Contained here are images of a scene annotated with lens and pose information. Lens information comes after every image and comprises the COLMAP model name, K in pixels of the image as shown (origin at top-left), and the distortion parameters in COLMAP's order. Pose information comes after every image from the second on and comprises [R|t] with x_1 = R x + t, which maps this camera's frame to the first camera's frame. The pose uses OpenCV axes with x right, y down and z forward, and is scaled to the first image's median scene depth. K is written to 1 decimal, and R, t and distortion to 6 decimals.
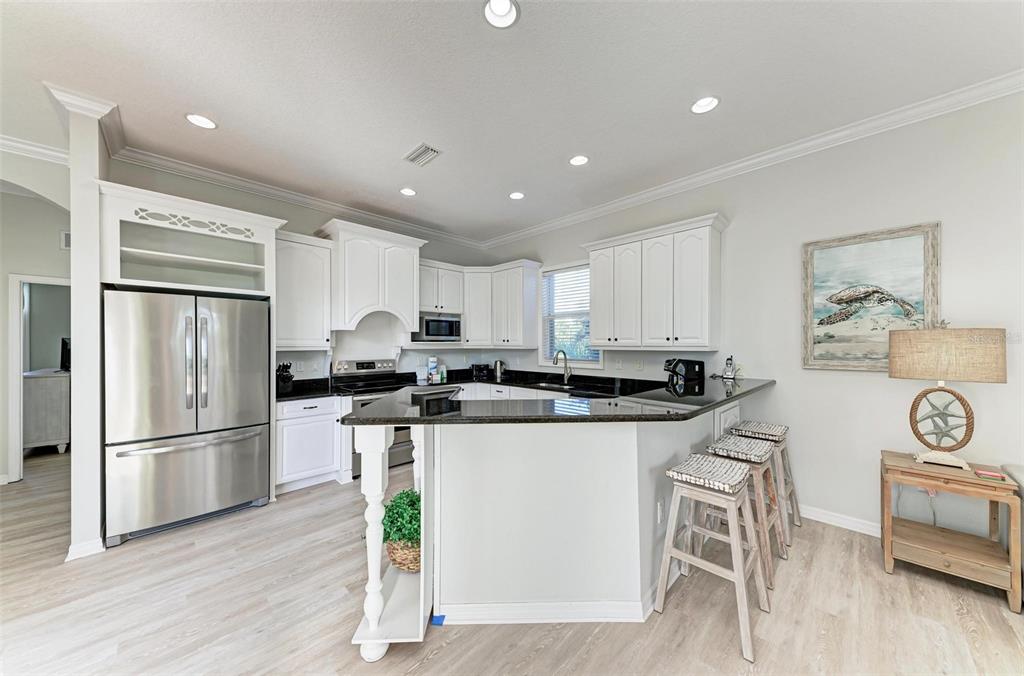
lens RADIAL K [[347.3, 0, 507.3], [0, 347.3, 345.2], [0, 0, 1]] dist [0.001248, -0.000596]
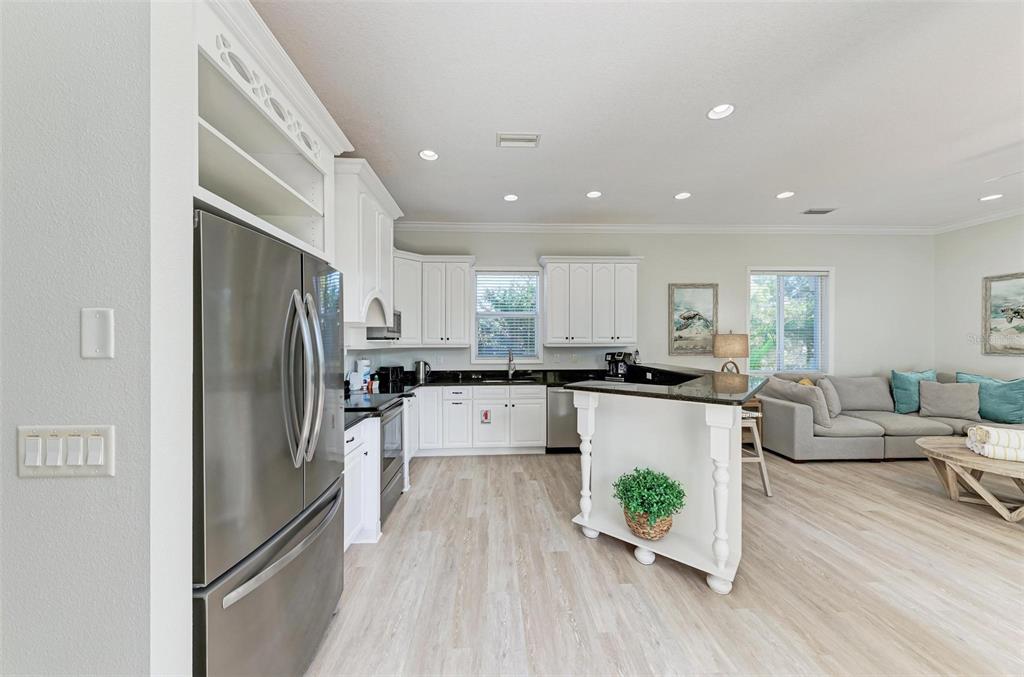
lens RADIAL K [[360.6, 0, 510.1], [0, 360.6, 344.1], [0, 0, 1]] dist [0.004912, -0.001692]
pose [[0.672529, -0.005625, 0.740049, -0.888530], [0.007216, 0.999973, 0.001043, 0.001999], [-0.740035, 0.004639, 0.672552, 0.328077]]
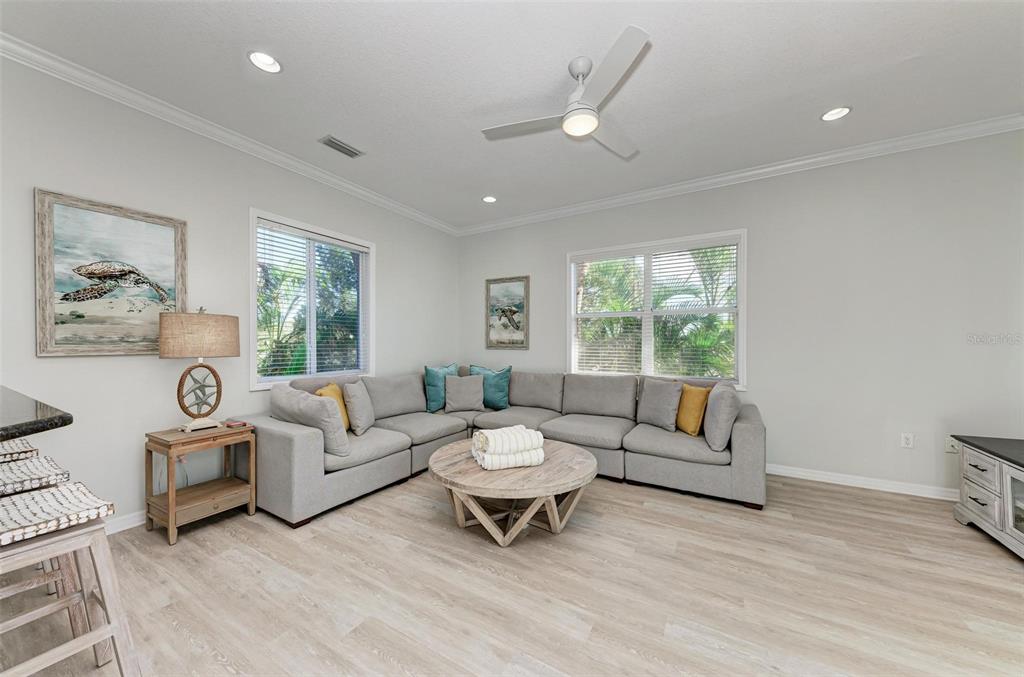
lens RADIAL K [[360.6, 0, 519.7], [0, 360.6, 346.6], [0, 0, 1]] dist [0.004912, -0.001692]
pose [[-0.265181, -0.009983, 0.964147, -0.146160], [0.003370, 0.999931, 0.011280, 0.034587], [-0.964193, 0.006241, -0.265129, 0.183909]]
